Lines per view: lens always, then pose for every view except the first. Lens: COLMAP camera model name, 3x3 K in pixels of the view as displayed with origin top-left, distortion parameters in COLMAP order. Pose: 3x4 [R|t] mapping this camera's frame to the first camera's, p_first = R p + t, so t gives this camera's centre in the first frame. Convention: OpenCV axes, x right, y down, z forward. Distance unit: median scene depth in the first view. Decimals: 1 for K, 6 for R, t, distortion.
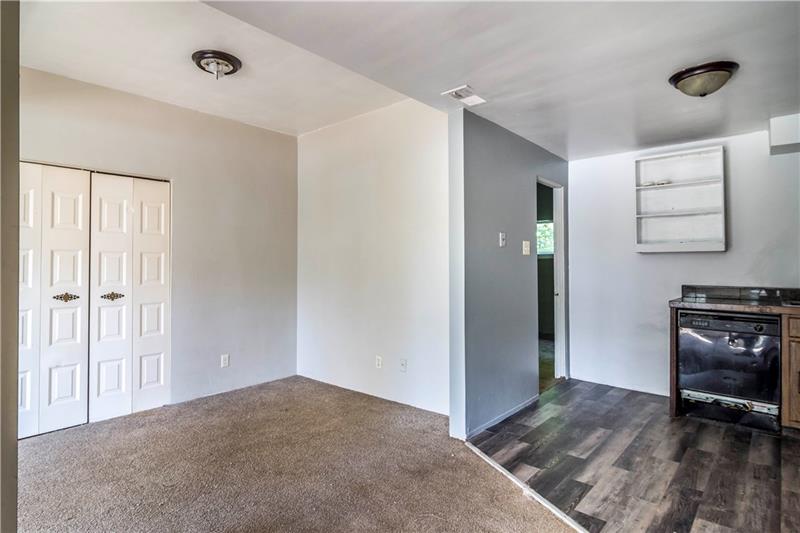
lens RADIAL K [[437.5, 0, 398.6], [0, 437.5, 252.1], [0, 0, 1]] dist [0.000632, 0.000165]
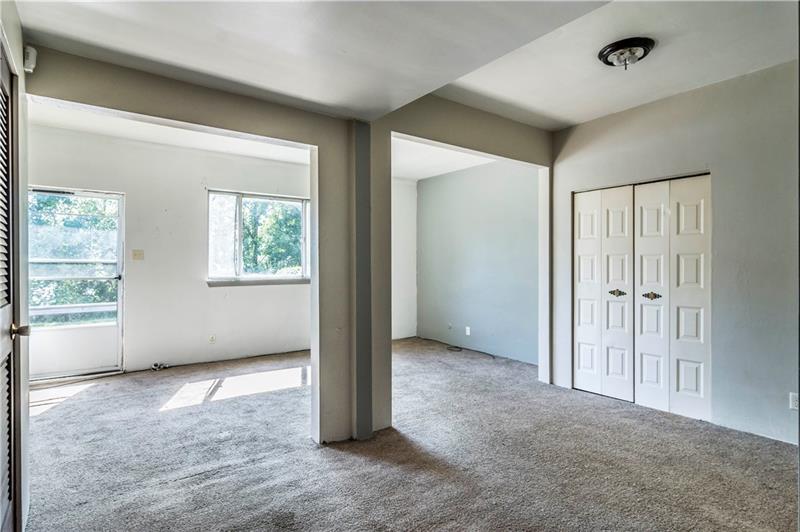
lens RADIAL K [[432.9, 0, 400.0], [0, 432.9, 266.0], [0, 0, 1]] dist [-0.000348, -0.000056]
pose [[-0.227200, -0.001655, -0.973847, 0.536530], [0.022411, 0.999725, -0.006928, 0.021526], [0.973590, -0.023399, -0.227100, 0.654981]]
